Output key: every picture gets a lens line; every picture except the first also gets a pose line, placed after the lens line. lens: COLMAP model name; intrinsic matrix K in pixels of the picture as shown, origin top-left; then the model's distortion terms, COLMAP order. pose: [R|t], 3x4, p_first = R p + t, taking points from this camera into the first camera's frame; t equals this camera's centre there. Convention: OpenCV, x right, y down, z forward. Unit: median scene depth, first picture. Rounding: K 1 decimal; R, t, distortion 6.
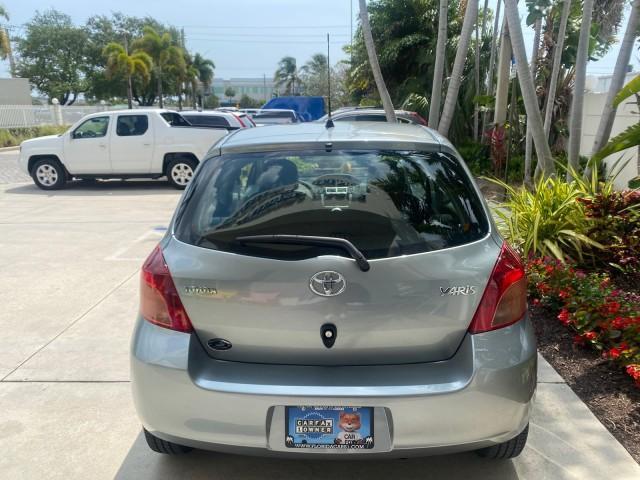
lens RADIAL K [[497.1, 0, 316.4], [0, 497.1, 235.1], [0, 0, 1]] dist [-0.006505, 0.006139]
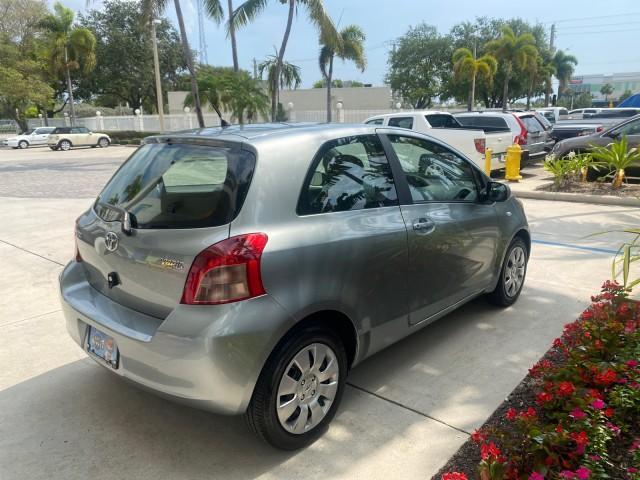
lens RADIAL K [[497.1, 0, 317.8], [0, 497.1, 235.2], [0, 0, 1]] dist [-0.006505, 0.006139]
pose [[0.764544, 0.135756, -0.630113, 0.243777], [-0.137567, 0.989412, 0.046250, -0.010696], [0.629720, 0.051323, 0.775125, 0.052472]]
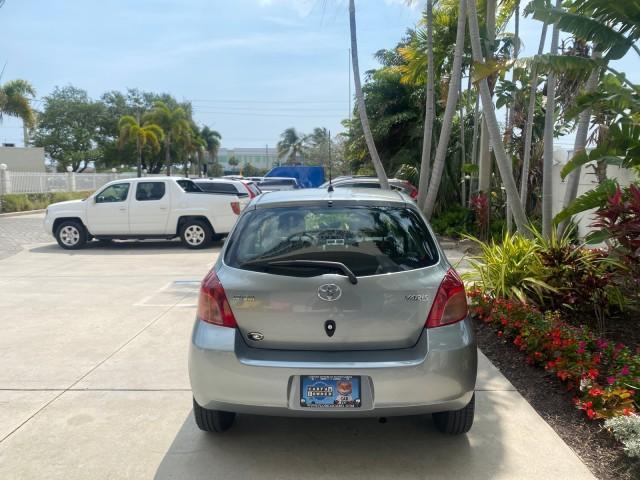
lens RADIAL K [[497.1, 0, 317.7], [0, 497.1, 234.4], [0, 0, 1]] dist [-0.006505, 0.006139]
pose [[0.999988, 0.003520, 0.003530, -0.003380], [-0.003018, 0.991078, -0.133251, 0.022714], [-0.003967, 0.133239, 0.991076, -0.093311]]
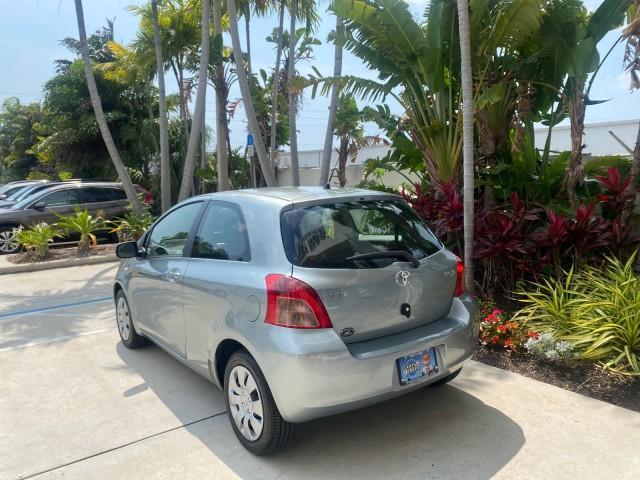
lens RADIAL K [[497.1, 0, 320.7], [0, 497.1, 235.3], [0, 0, 1]] dist [-0.006505, 0.006139]
pose [[0.775613, -0.072299, 0.627054, -0.224319], [0.160737, 0.983292, -0.085445, 0.009672], [-0.610400, 0.167063, 0.774275, -0.025536]]
